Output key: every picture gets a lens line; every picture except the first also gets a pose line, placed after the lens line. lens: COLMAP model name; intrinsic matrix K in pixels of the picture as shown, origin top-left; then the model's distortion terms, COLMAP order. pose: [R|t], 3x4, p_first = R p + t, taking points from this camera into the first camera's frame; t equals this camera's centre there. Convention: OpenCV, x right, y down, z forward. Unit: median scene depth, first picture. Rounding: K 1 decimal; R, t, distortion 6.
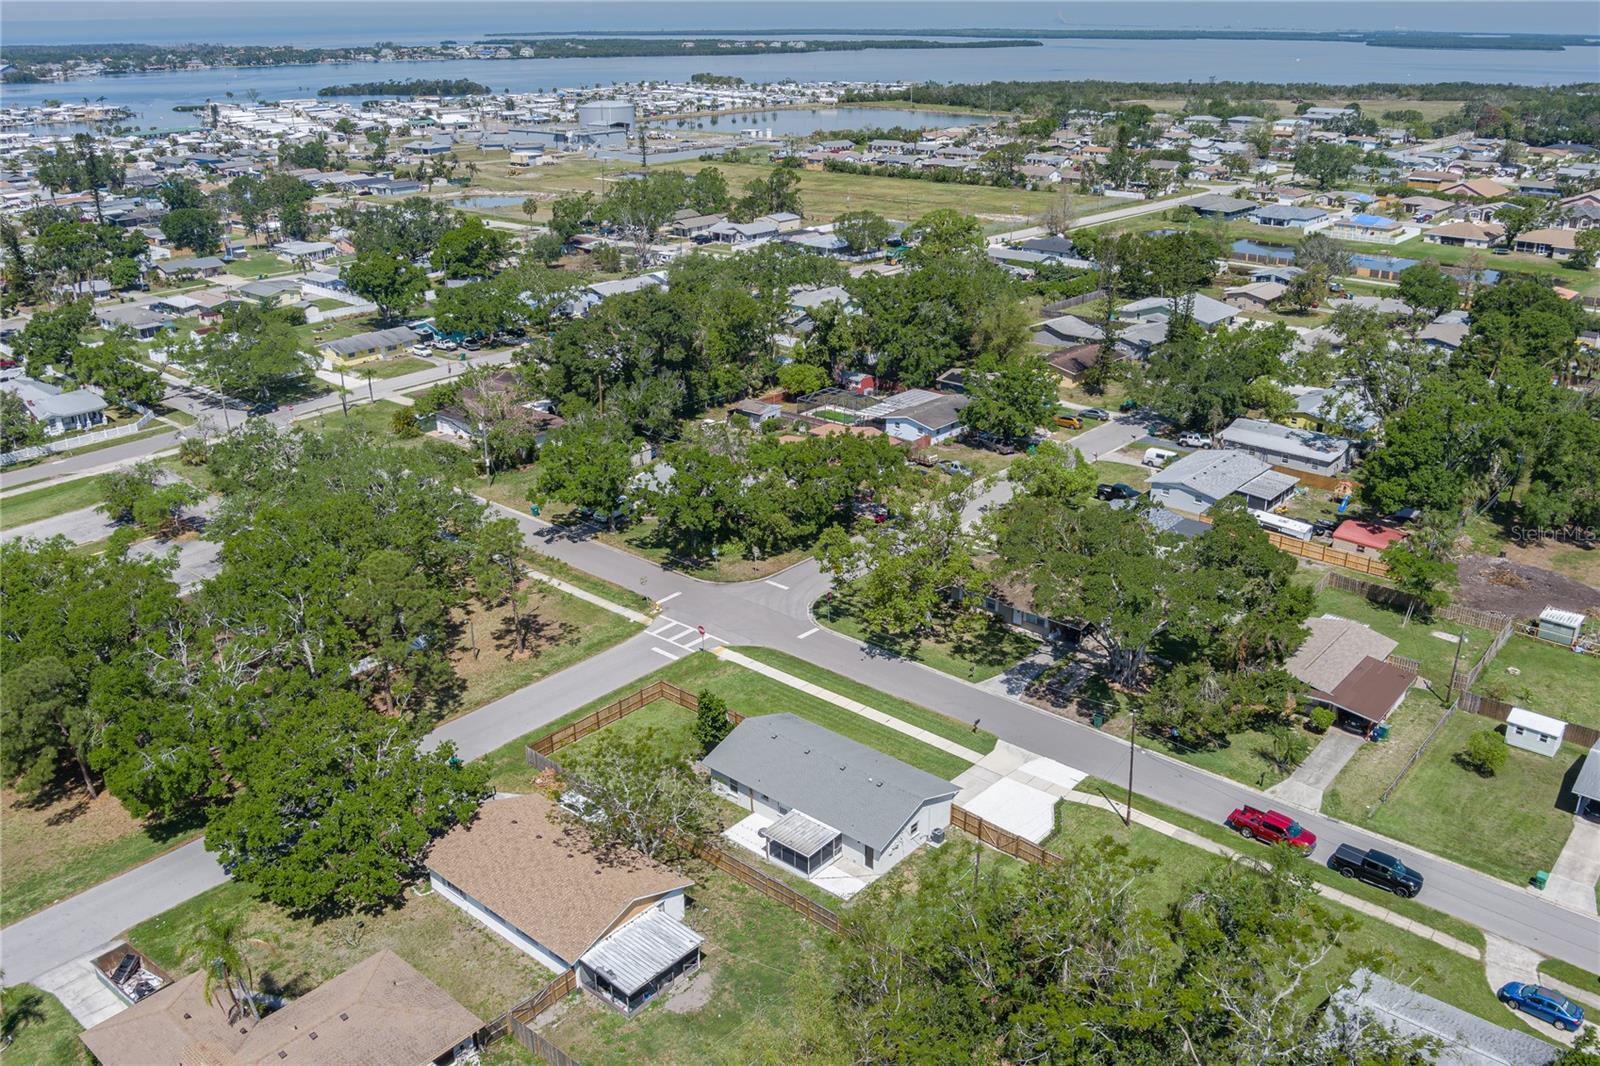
lens RADIAL K [[1279.3, 0, 793.8], [0, 1279.3, 509.8], [0, 0, 1]] dist [-0.054408, 0.005181]
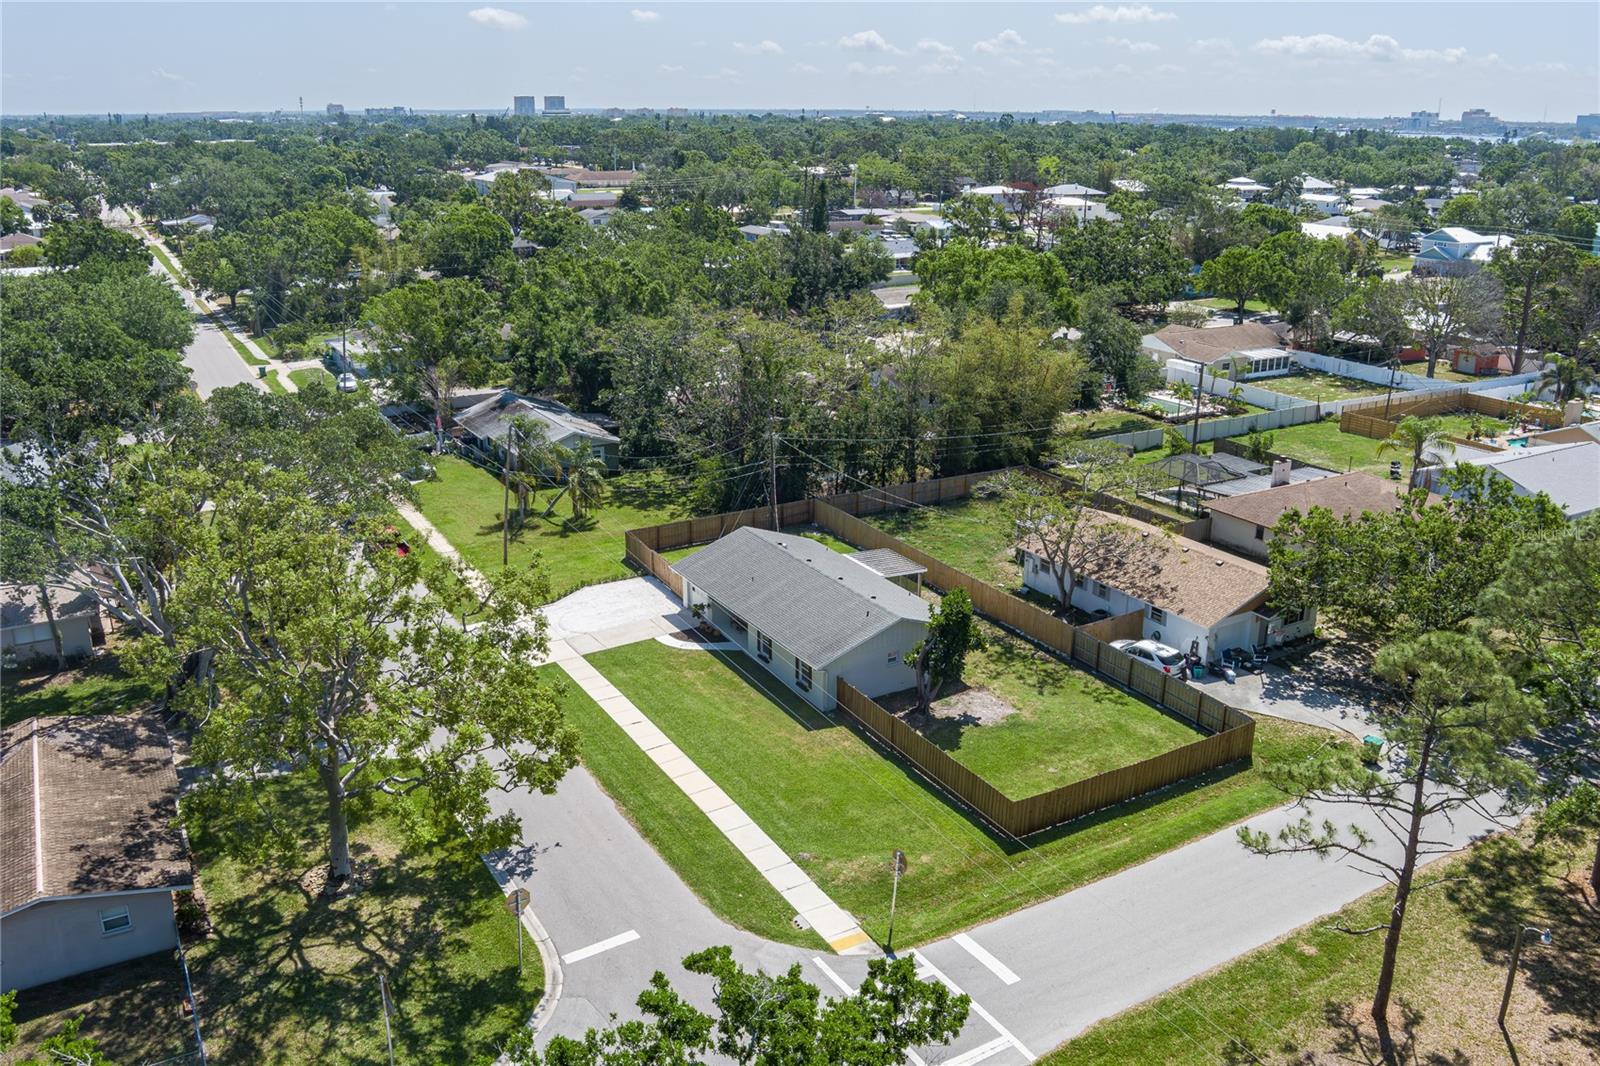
lens RADIAL K [[1279.3, 0, 793.8], [0, 1279.3, 509.8], [0, 0, 1]] dist [-0.054408, 0.005181]
pose [[-0.945890, -0.085878, 0.312917, -0.153679], [0.122870, 0.797740, 0.590350, -0.228130], [-0.300325, 0.596855, -0.744023, 1.209986]]
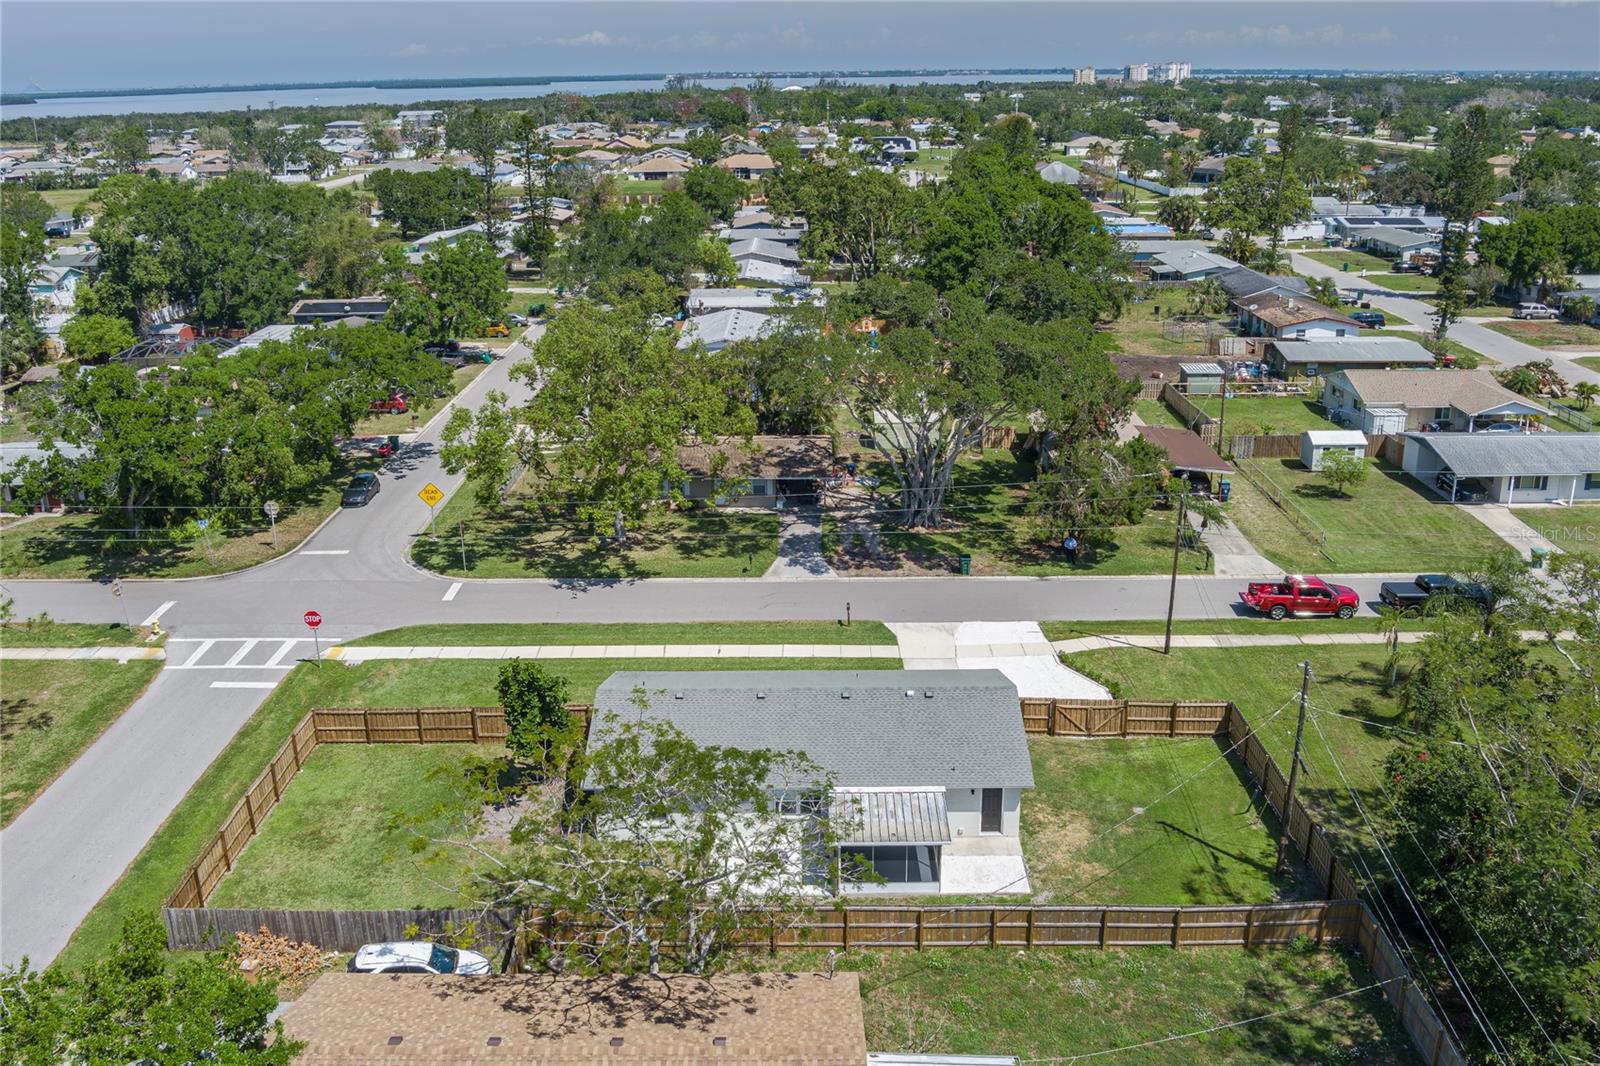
lens RADIAL K [[1264.4, 0, 800.0], [0, 1264.4, 533.0], [0, 0, 1]] dist [-0.090191, 0.003801]
pose [[0.753531, -0.224573, 0.617865, -0.231713], [0.231830, 0.970240, 0.069917, 0.067737], [-0.615179, 0.090555, 0.783169, 0.437922]]
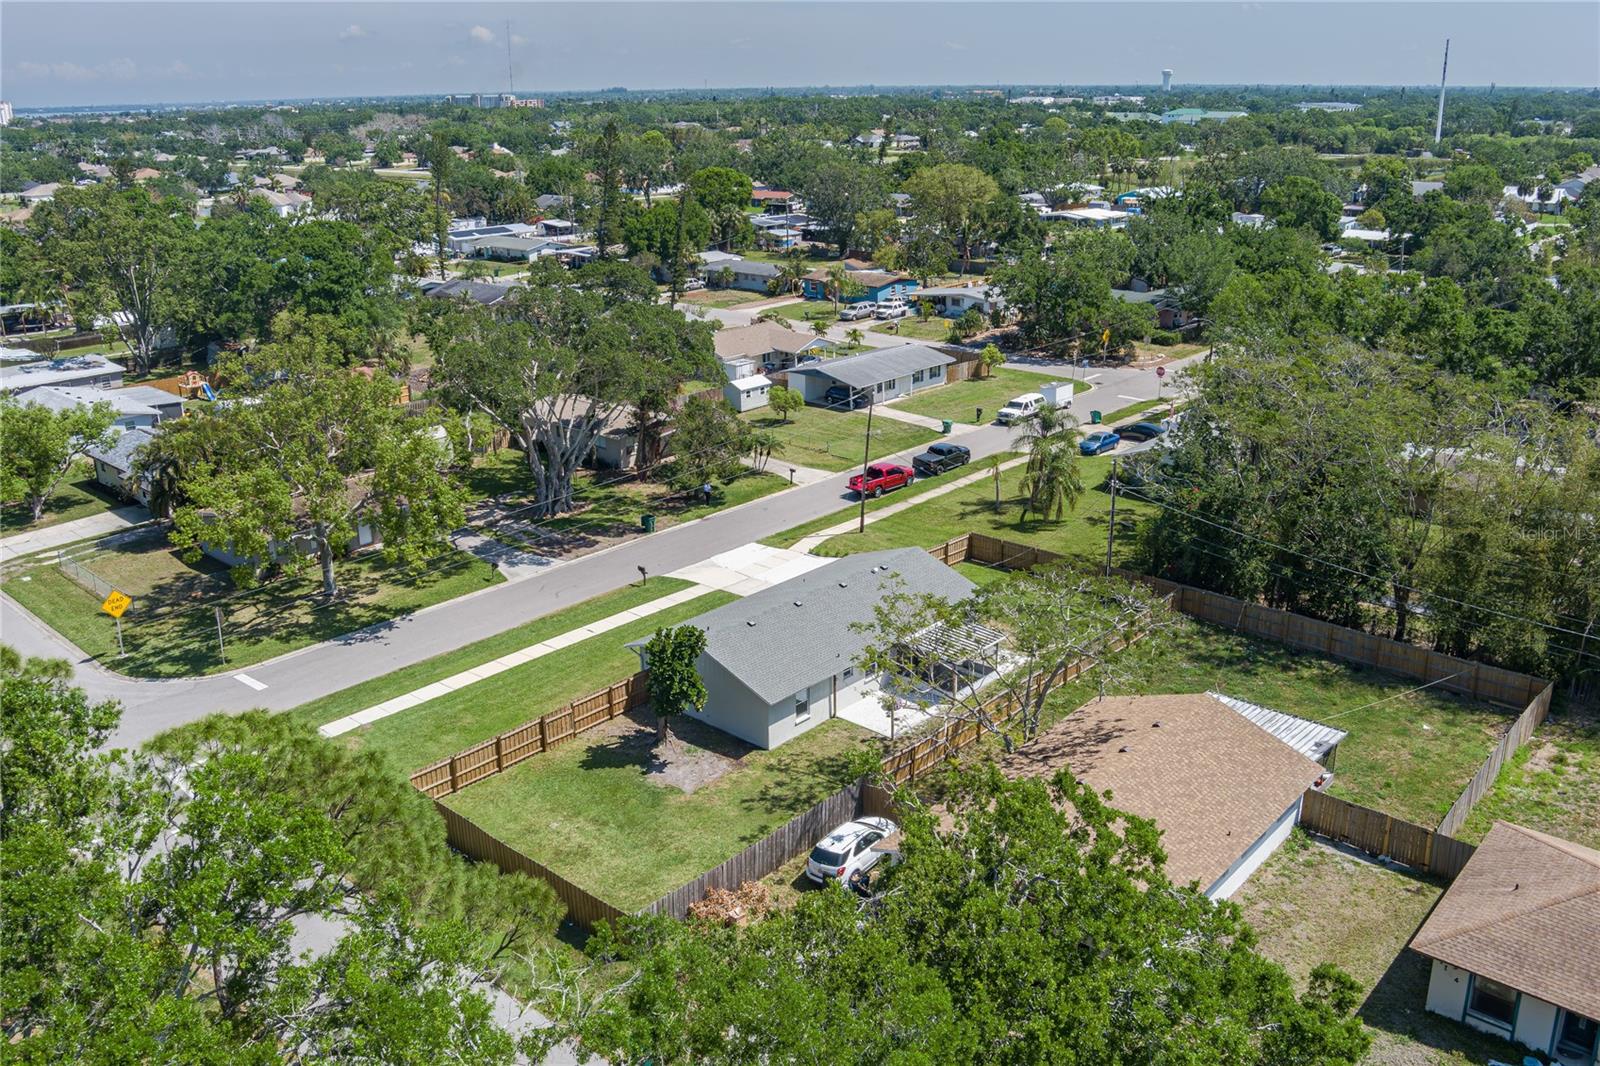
lens RADIAL K [[1279.3, 0, 793.8], [0, 1279.3, 509.8], [0, 0, 1]] dist [-0.054408, 0.005181]
pose [[0.010379, -0.299252, 0.954118, -0.490022], [0.357720, 0.892135, 0.275920, -0.035628], [-0.933771, 0.338443, 0.116307, 0.709279]]
